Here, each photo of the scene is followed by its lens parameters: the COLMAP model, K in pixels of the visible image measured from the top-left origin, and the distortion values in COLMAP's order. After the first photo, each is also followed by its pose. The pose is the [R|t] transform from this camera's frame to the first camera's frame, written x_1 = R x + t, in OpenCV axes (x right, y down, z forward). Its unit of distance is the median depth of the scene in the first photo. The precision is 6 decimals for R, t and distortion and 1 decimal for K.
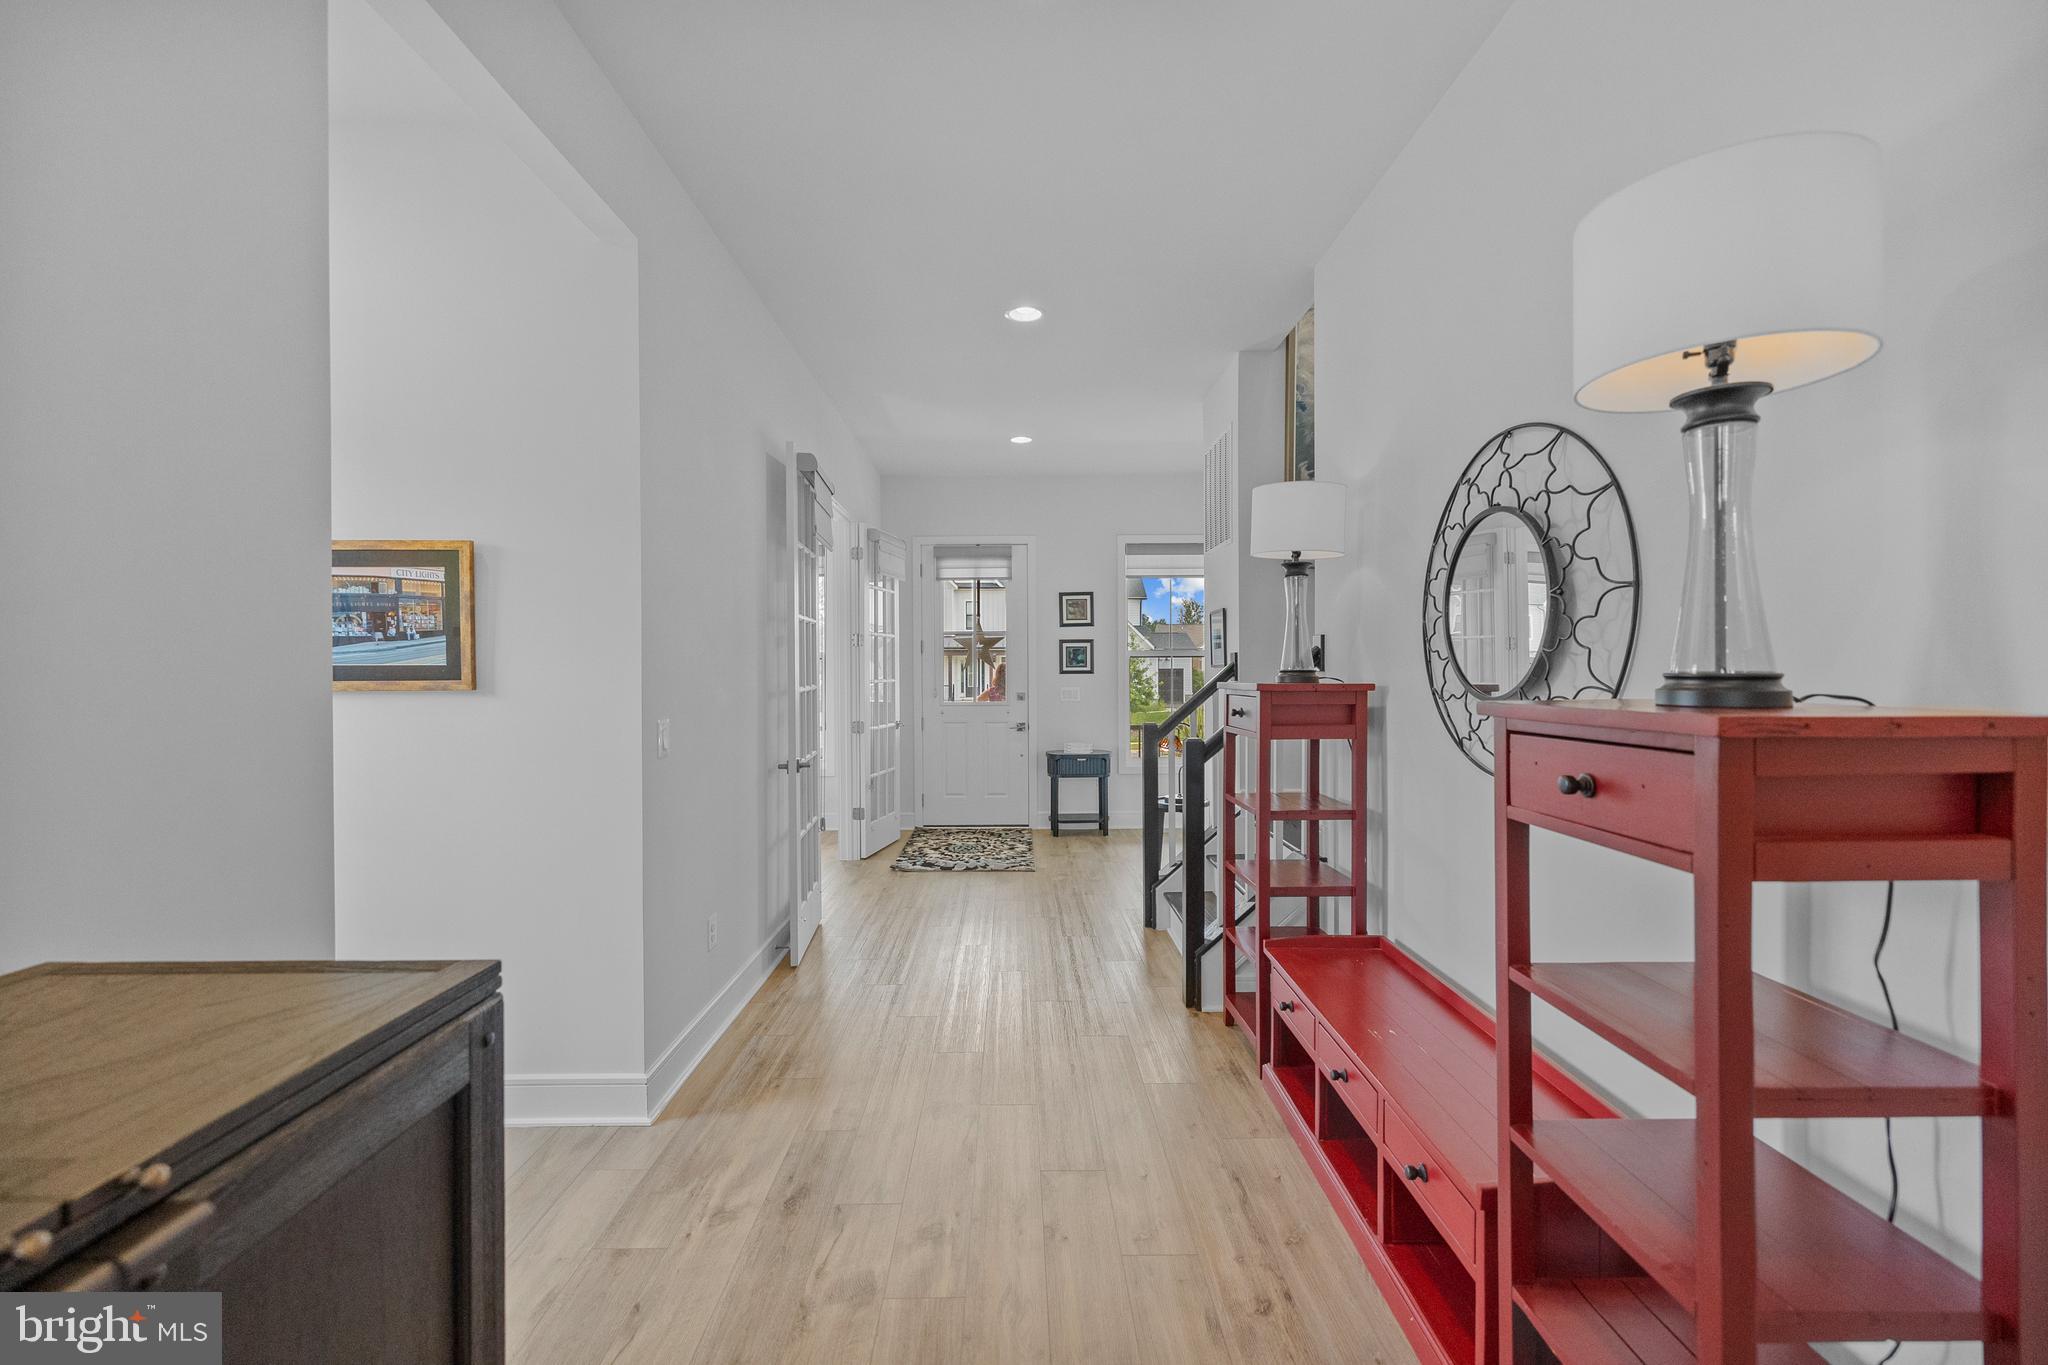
lens RADIAL K [[878.6, 0, 1024.2], [0, 878.6, 677.3], [0, 0, 1]] dist [-0.000675, -0.000015]
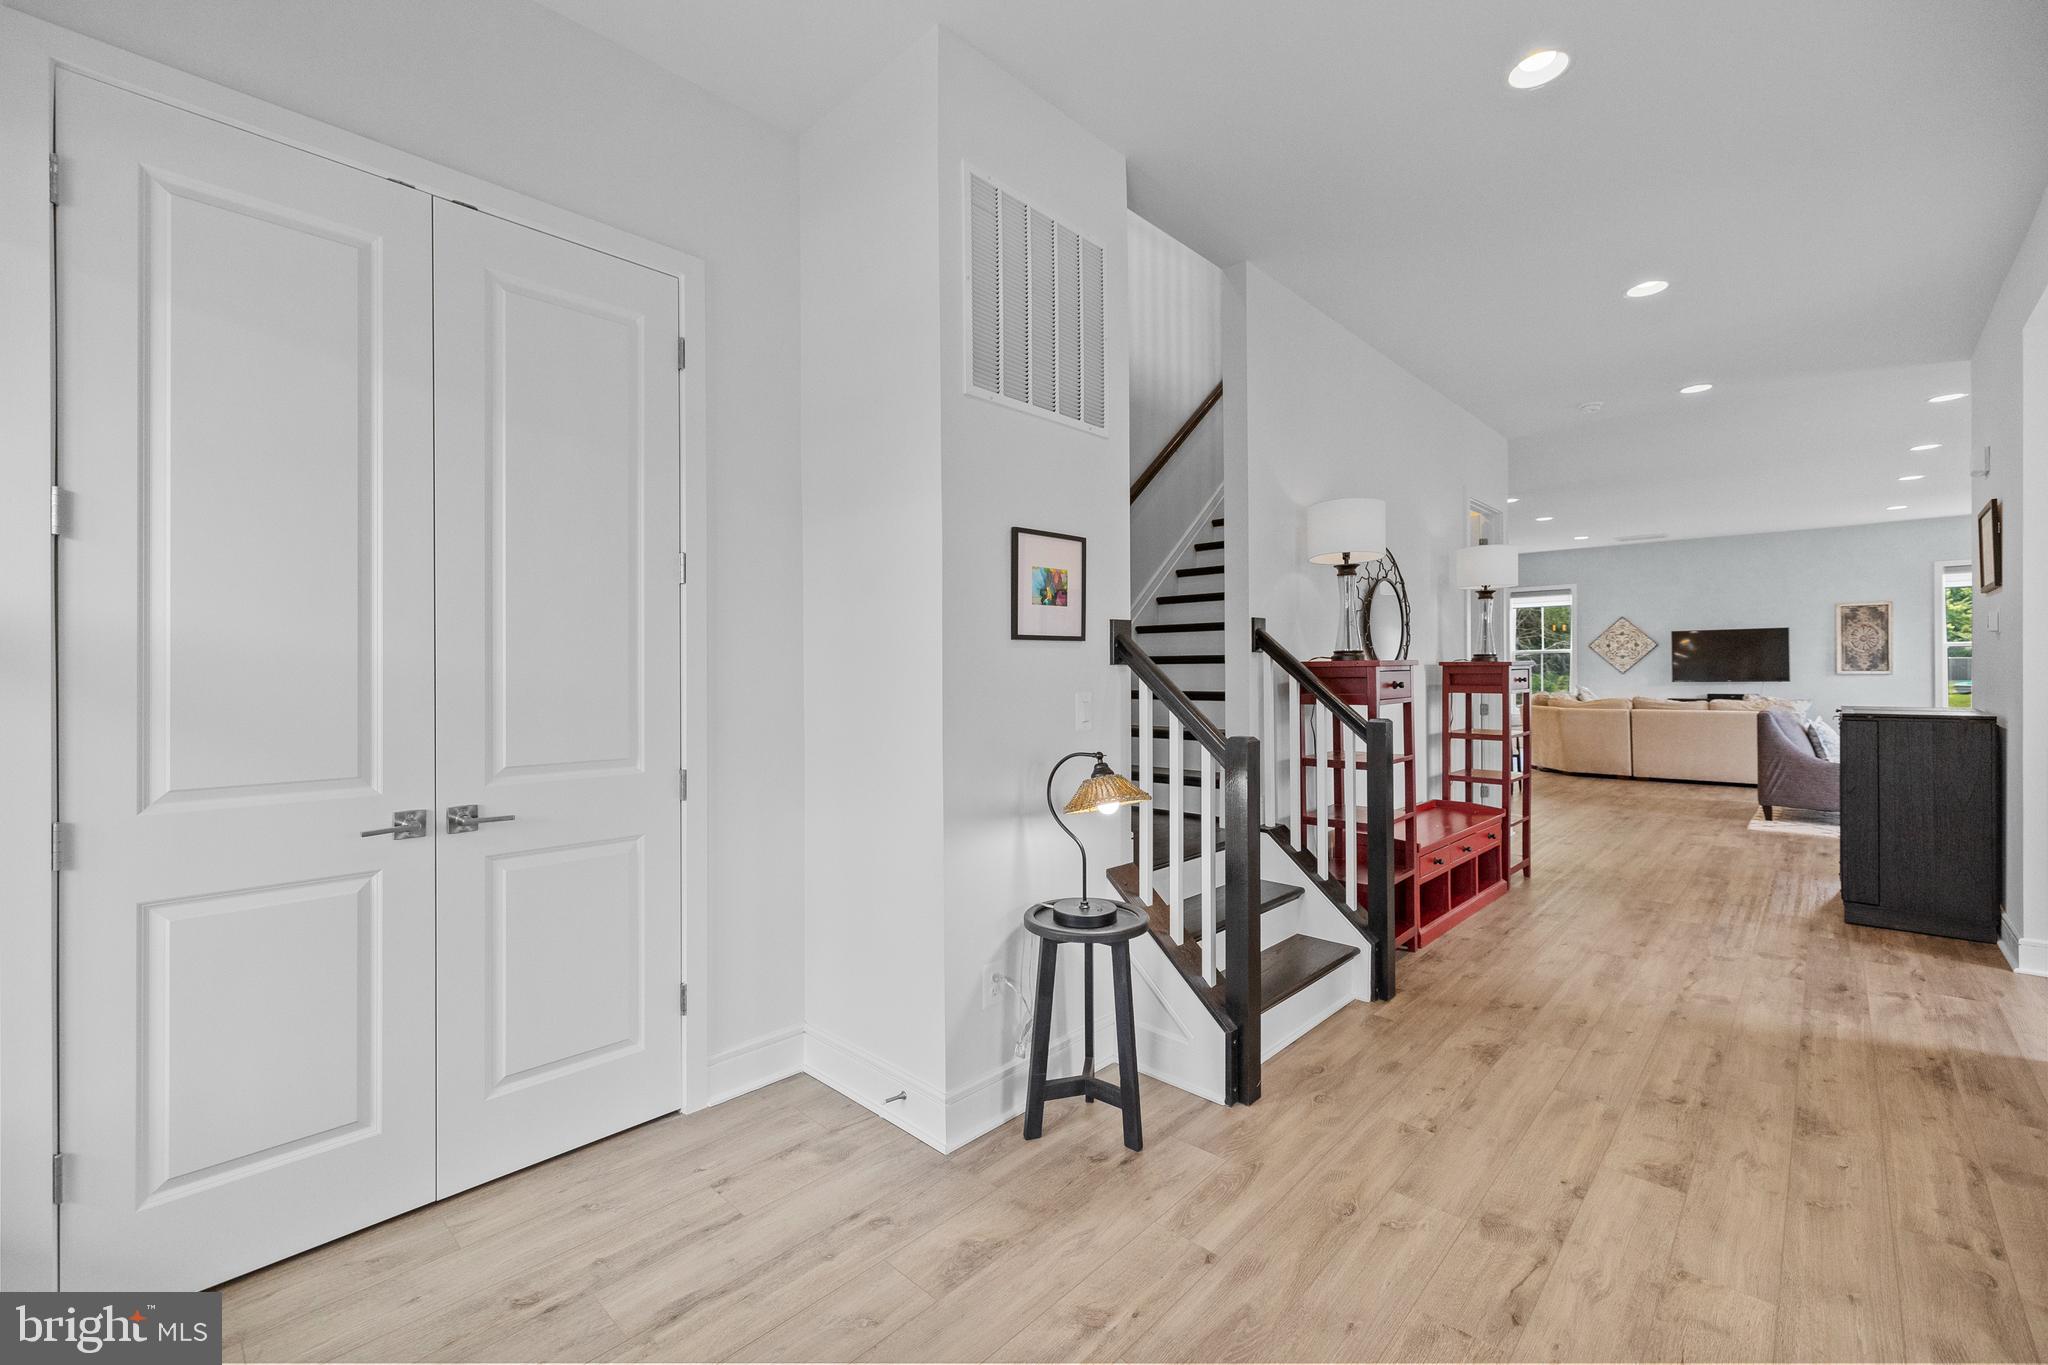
lens RADIAL K [[878.6, 0, 1023.3], [0, 878.6, 676.1], [0, 0, 1]] dist [-0.000675, -0.000015]
pose [[-0.722392, 0.007459, 0.691443, -0.218382], [0.008119, 0.999964, -0.002305, 0.028648], [-0.691436, 0.003948, -0.722427, 2.300821]]
